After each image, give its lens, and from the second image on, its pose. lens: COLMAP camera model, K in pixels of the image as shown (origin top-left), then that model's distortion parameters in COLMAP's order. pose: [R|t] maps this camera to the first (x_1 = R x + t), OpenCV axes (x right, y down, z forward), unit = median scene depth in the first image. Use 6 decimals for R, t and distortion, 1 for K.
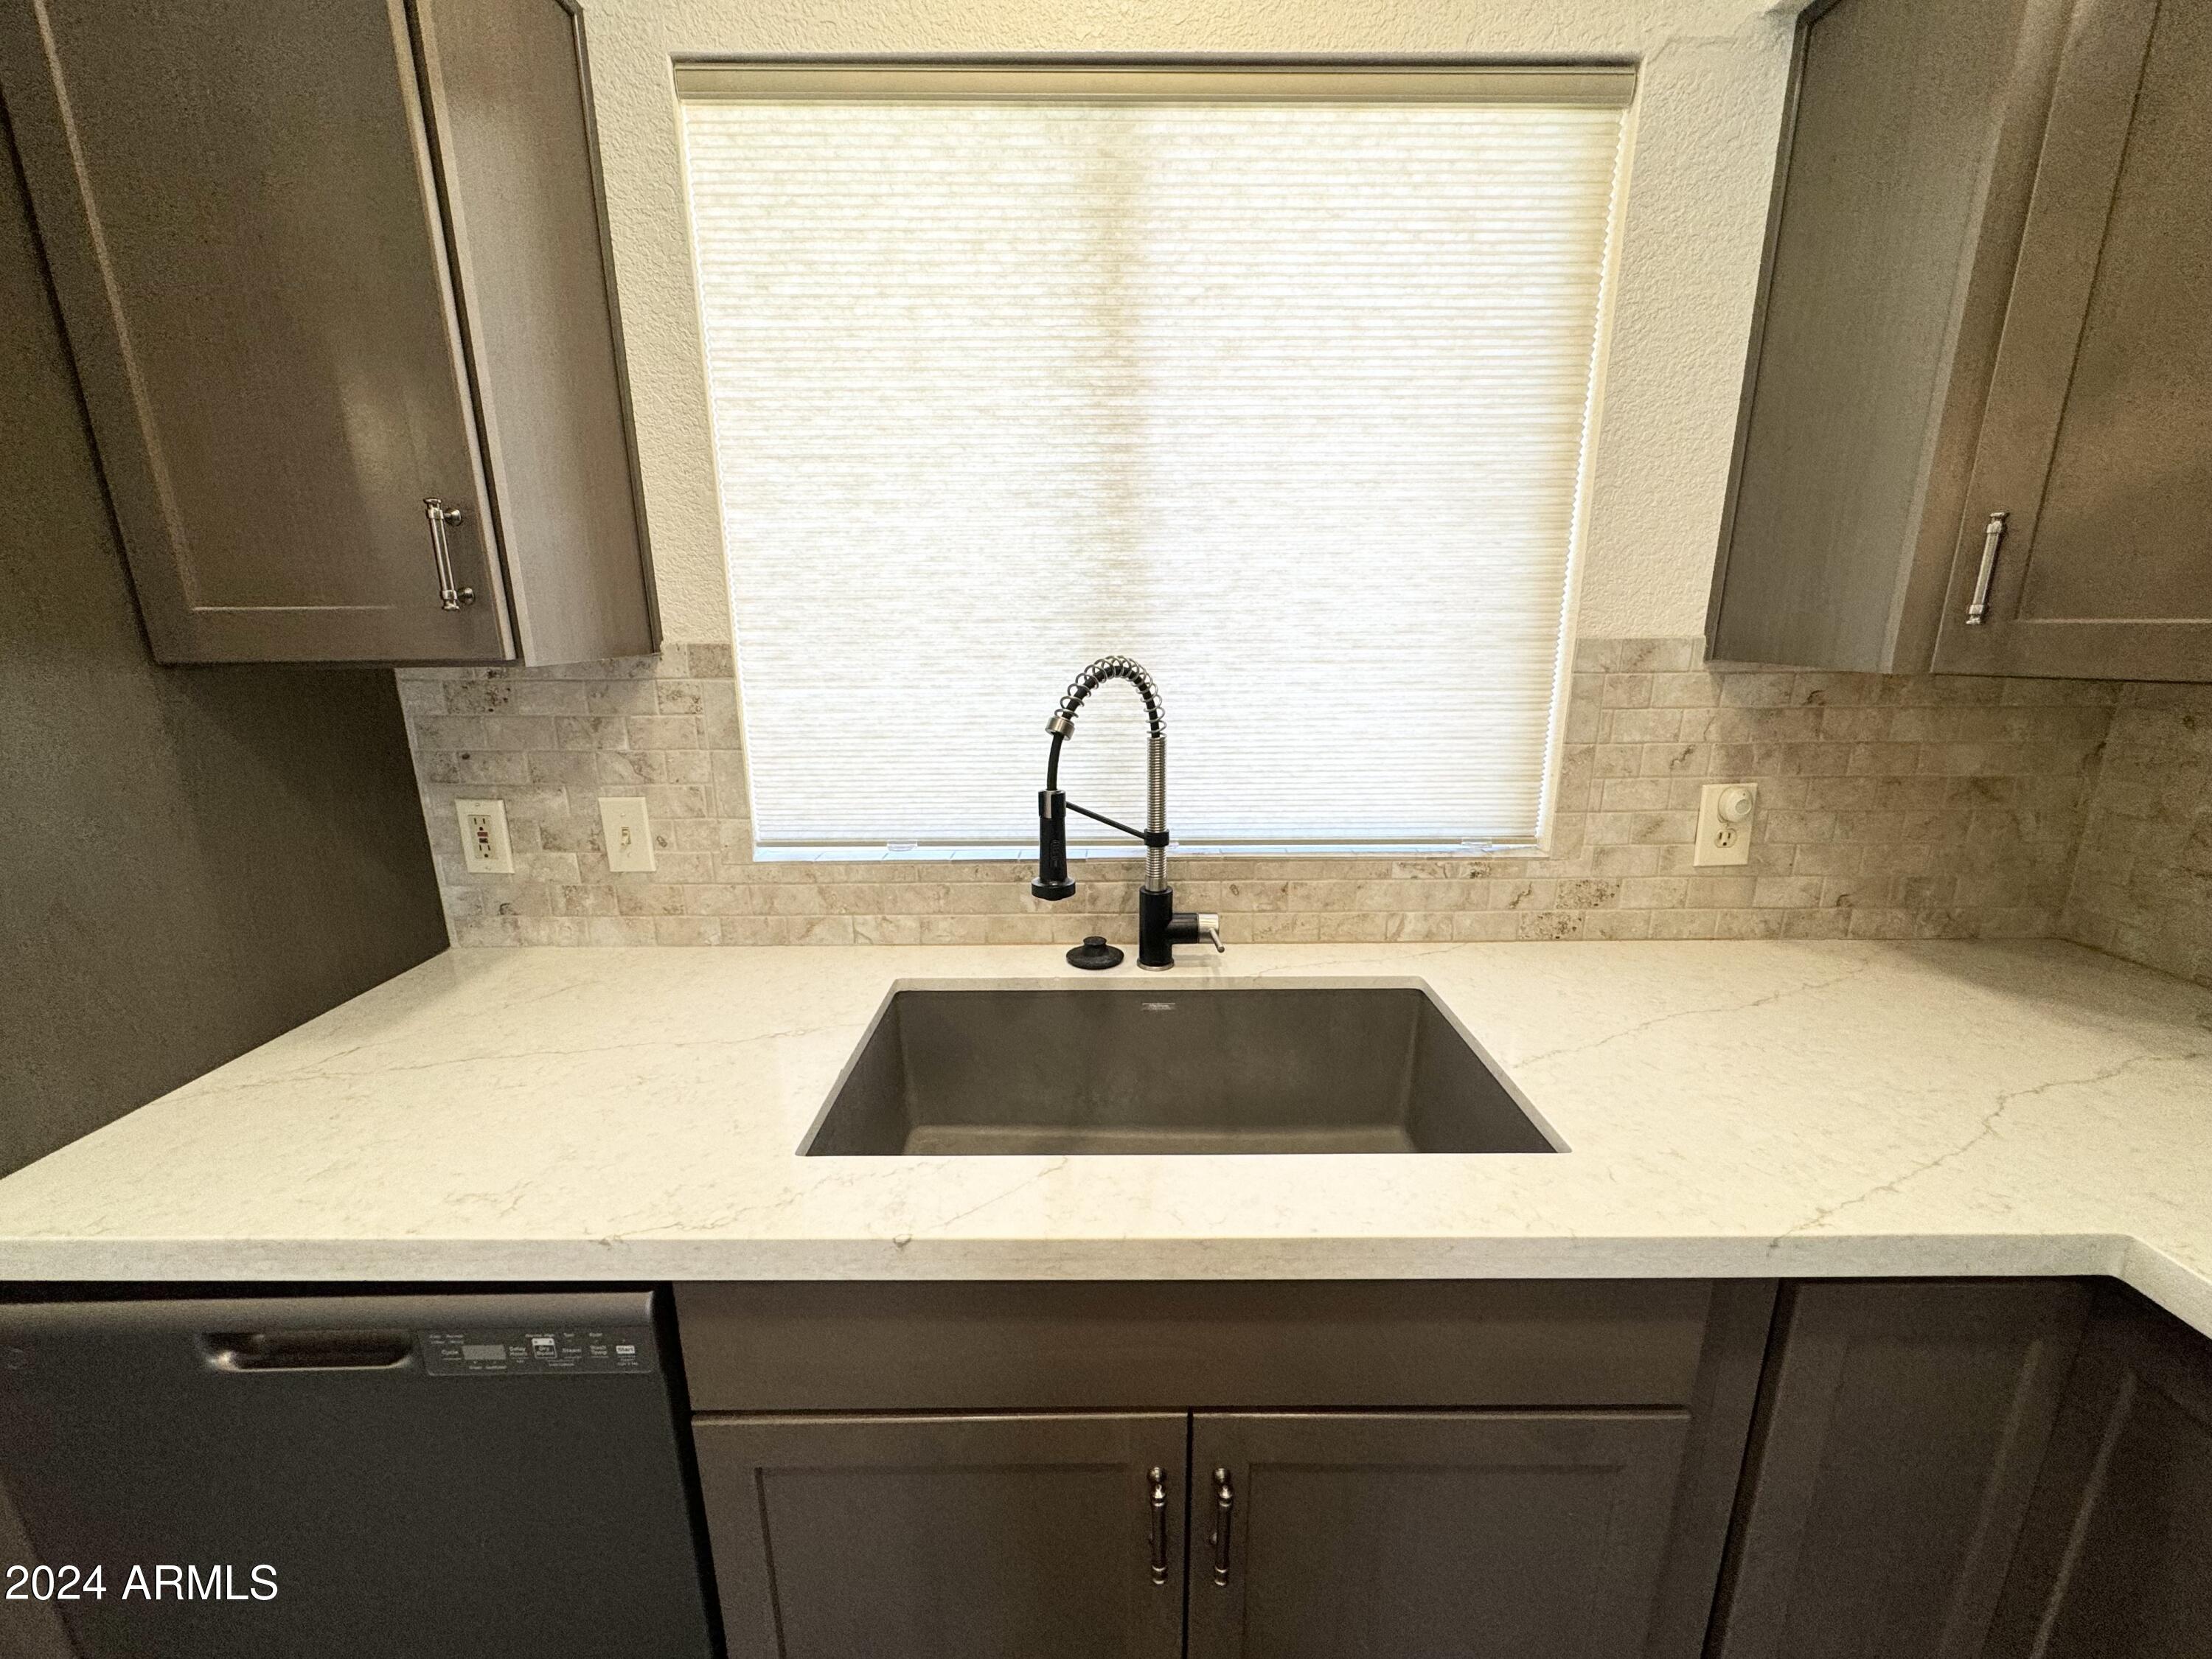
lens RADIAL K [[875.6, 0, 1105.1], [0, 875.6, 834.8], [0, 0, 1]] dist [-0.000352, 0.000386]
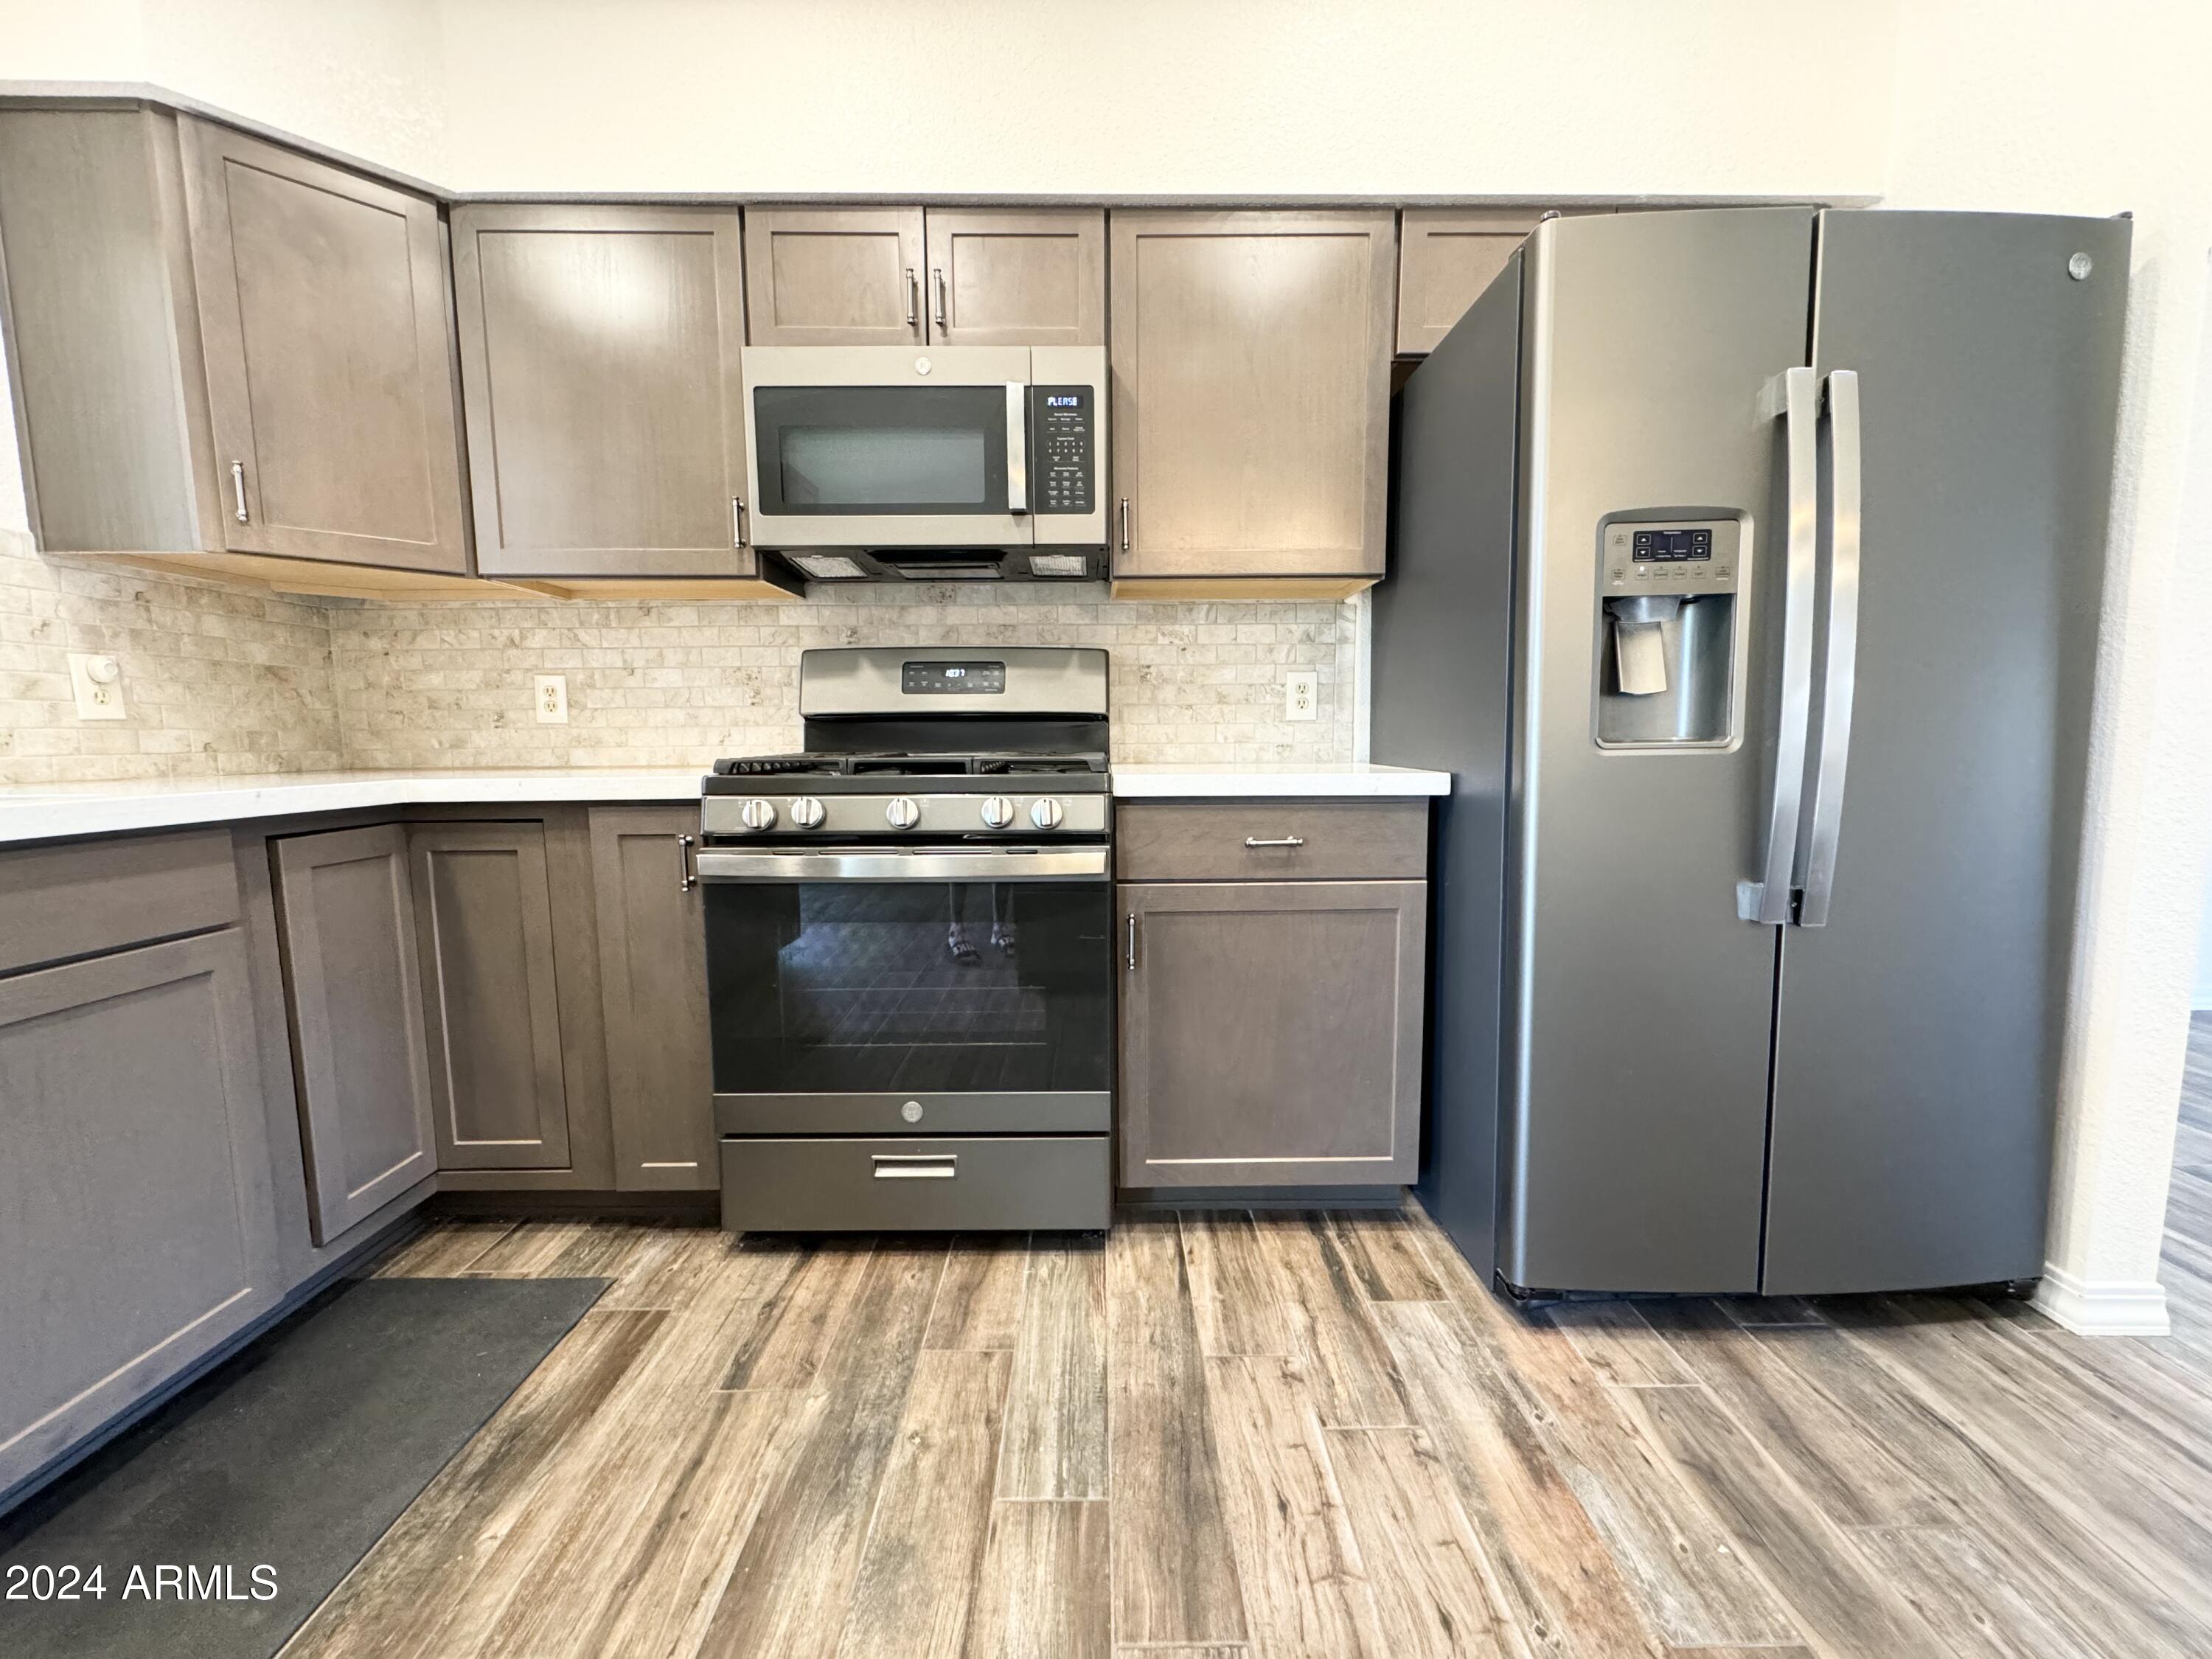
lens RADIAL K [[875.6, 0, 1103.4], [0, 875.6, 826.2], [0, 0, 1]] dist [-0.000352, 0.000386]
pose [[0.000127, -0.098026, 0.995184, -0.624509], [0.250927, 0.963347, 0.094858, 0.449768], [-0.968006, 0.249707, 0.024720, -0.442530]]
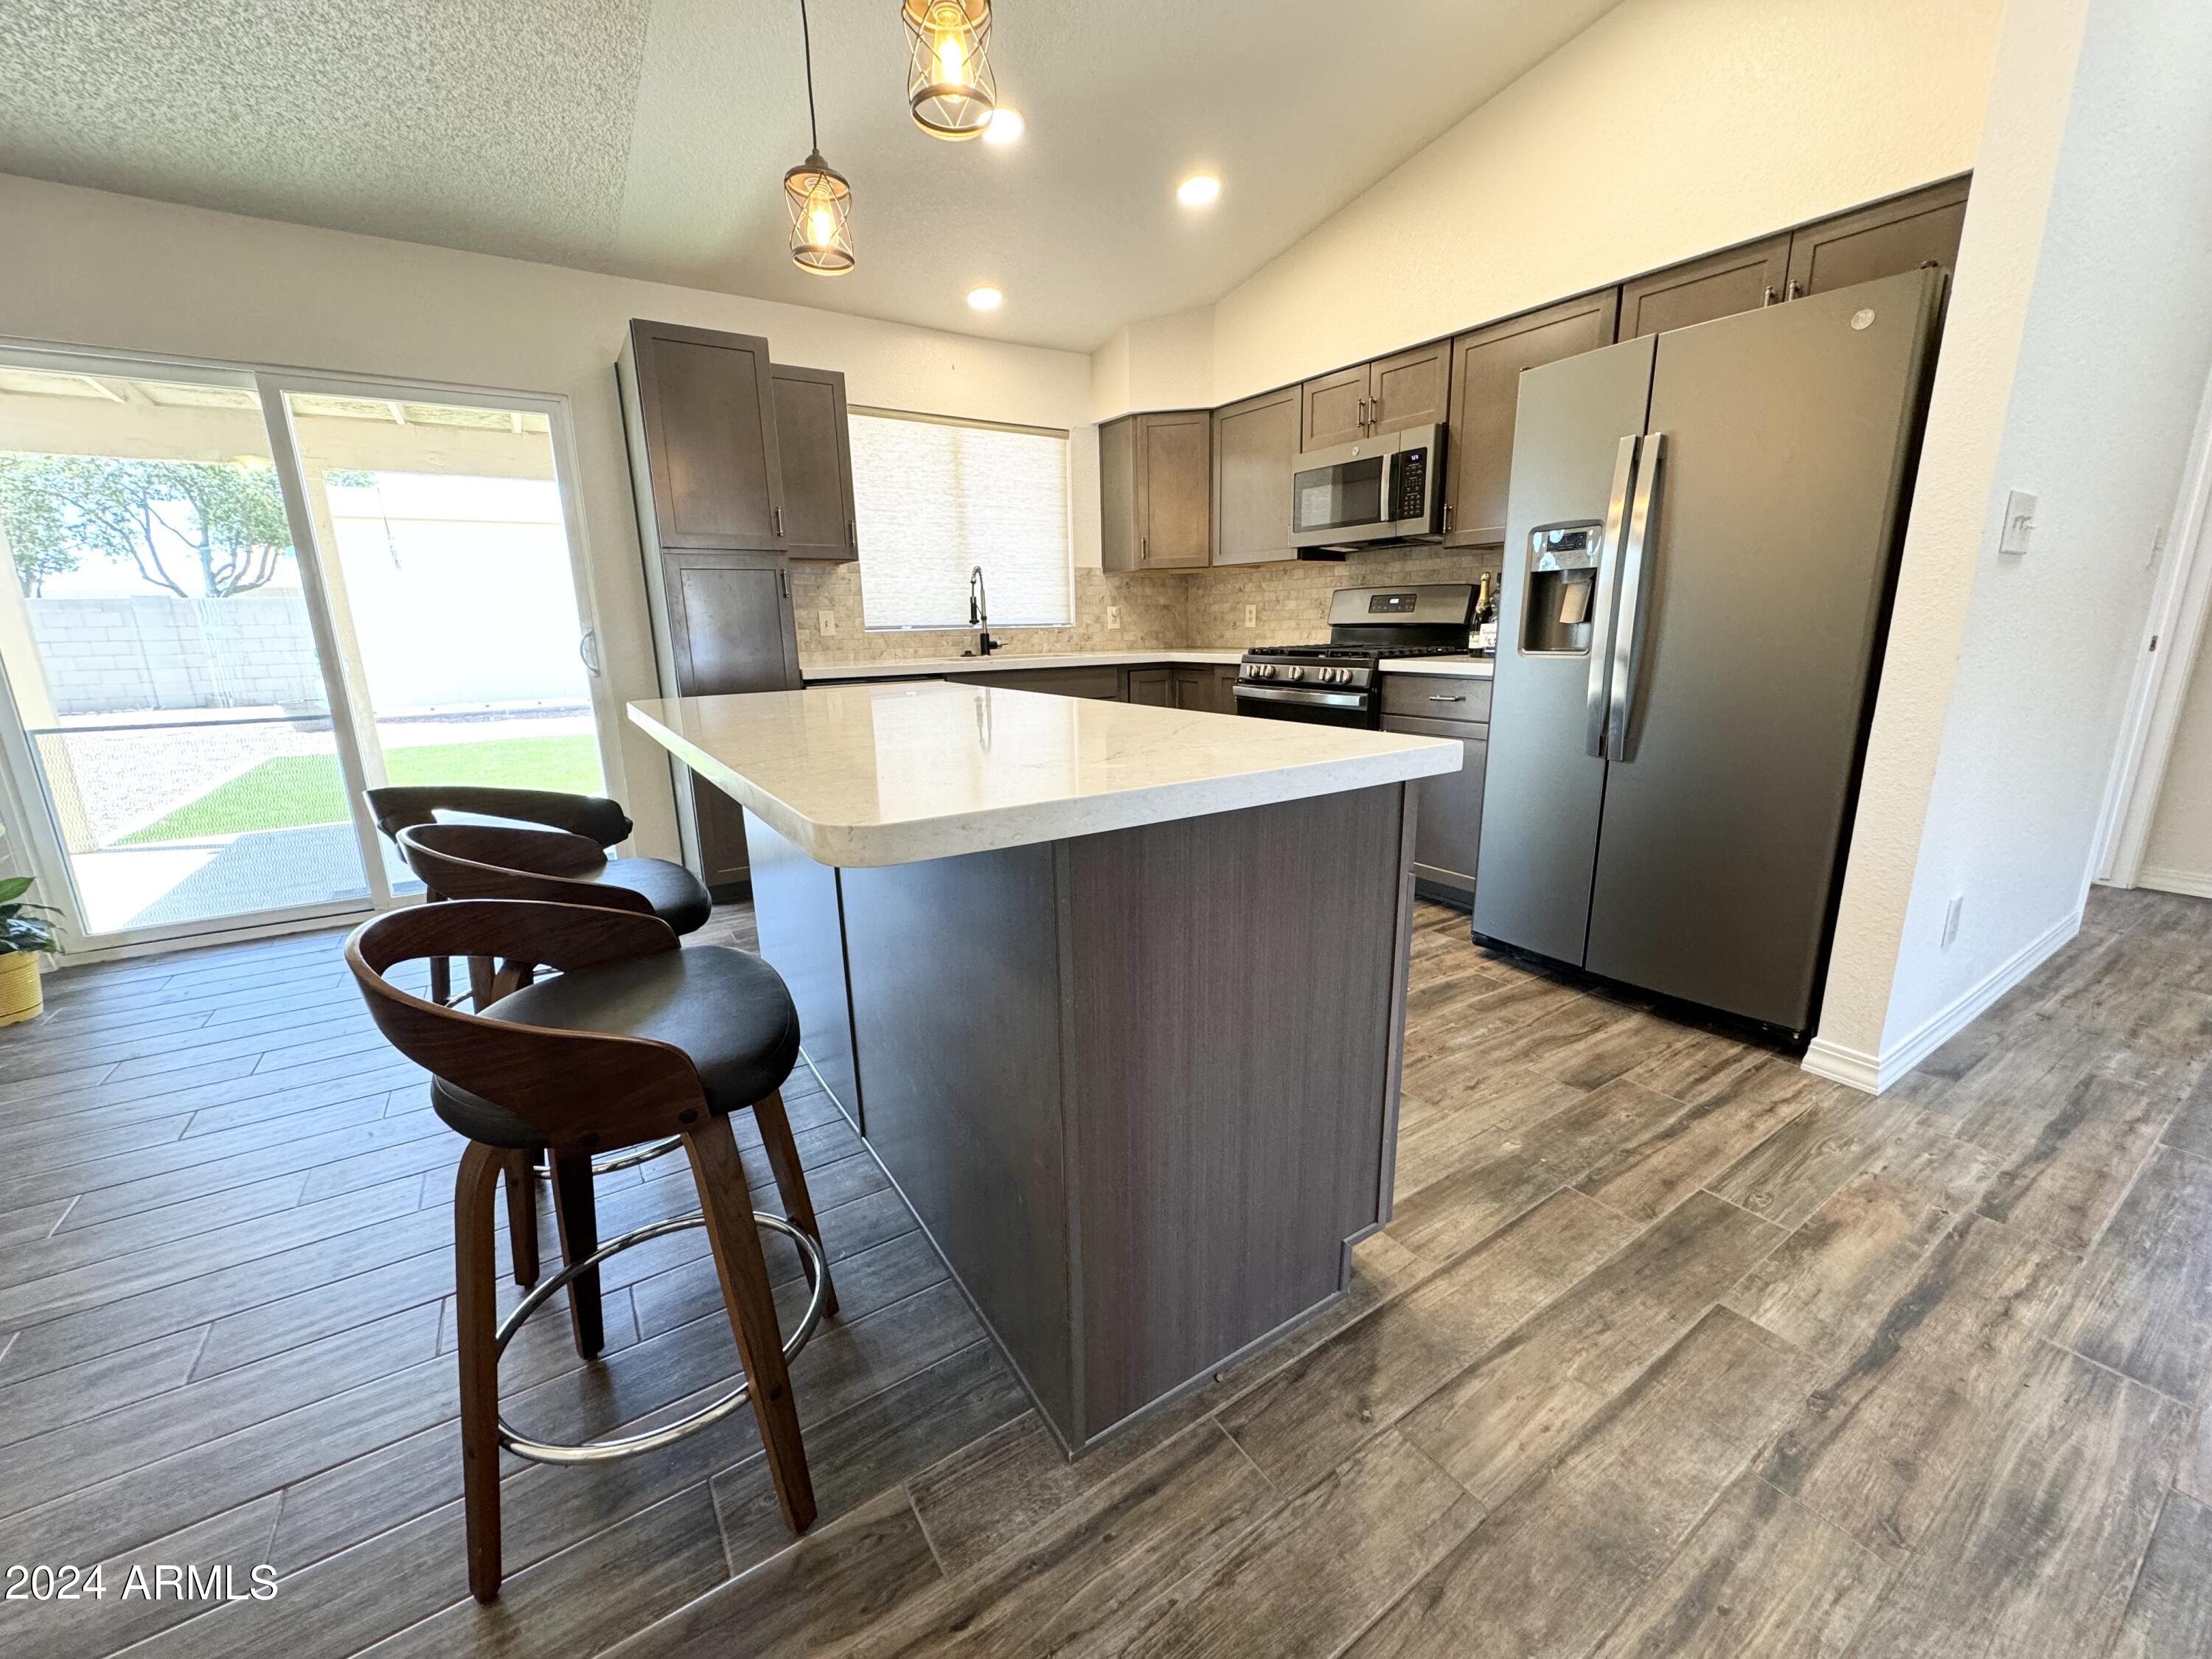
lens RADIAL K [[875.6, 0, 1103.2], [0, 875.6, 834.2], [0, 0, 1]] dist [-0.000352, 0.000386]
pose [[0.841430, -0.137646, 0.522541, -1.493028], [0.144671, 0.989095, 0.027585, 0.829305], [-0.520640, 0.052386, 0.852168, -2.234245]]
